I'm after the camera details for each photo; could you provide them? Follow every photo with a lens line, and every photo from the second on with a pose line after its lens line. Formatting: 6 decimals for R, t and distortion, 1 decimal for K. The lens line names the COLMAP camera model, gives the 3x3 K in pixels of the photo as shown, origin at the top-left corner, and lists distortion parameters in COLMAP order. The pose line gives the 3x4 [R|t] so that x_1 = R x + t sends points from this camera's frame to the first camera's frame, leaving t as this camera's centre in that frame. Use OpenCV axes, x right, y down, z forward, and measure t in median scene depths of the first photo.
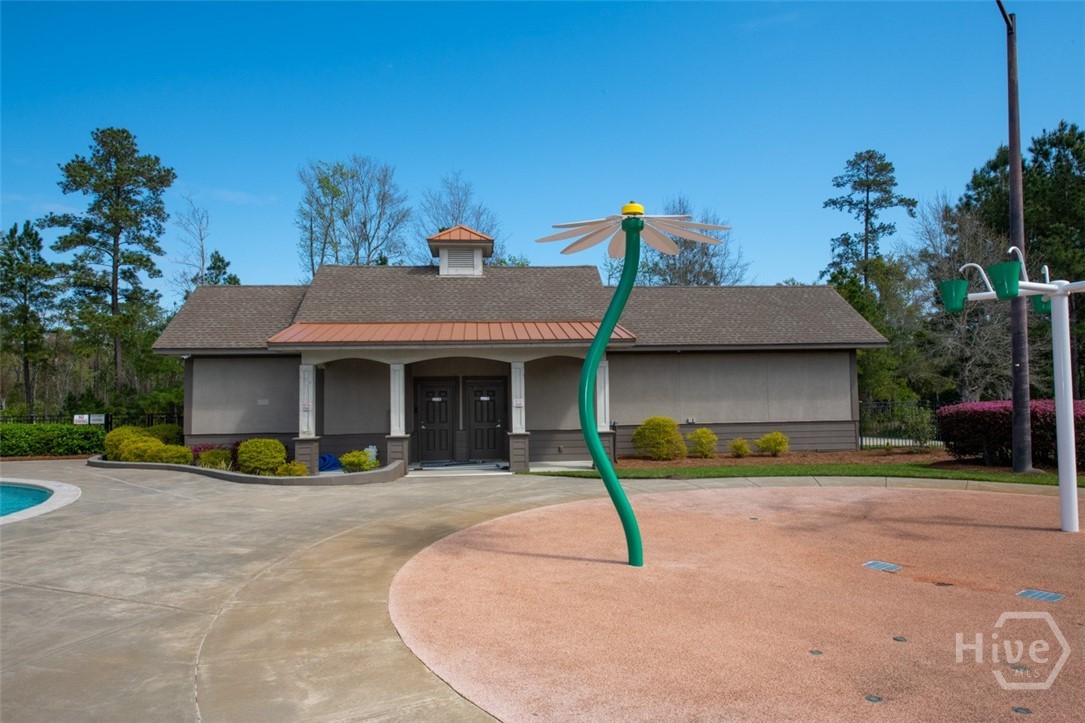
lens RADIAL K [[716.1, 0, 543.6], [0, 716.1, 355.4], [0, 0, 1]] dist [0.001660, 0.003552]
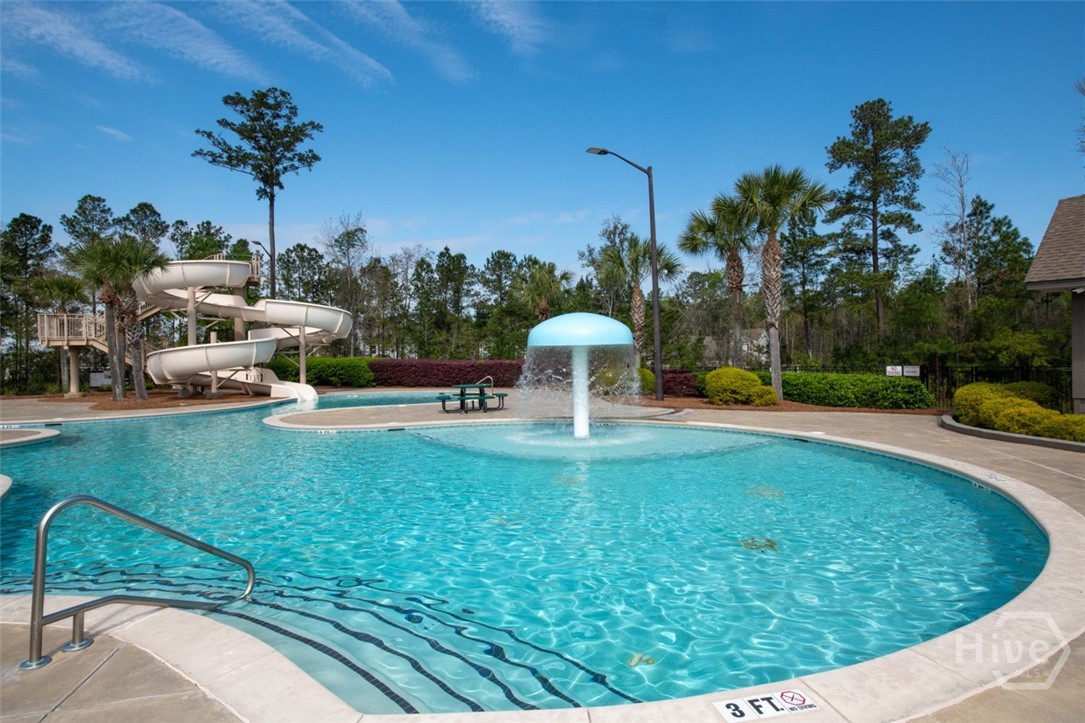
lens RADIAL K [[593.7, 0, 542.8], [0, 593.7, 358.3], [0, 0, 1]] dist [-0.001695, -0.000083]
pose [[0.528128, 0.007015, -0.849136, -0.096703], [0.056939, 0.997423, 0.043653, 0.004652], [0.847254, -0.071404, 0.526367, 0.079601]]
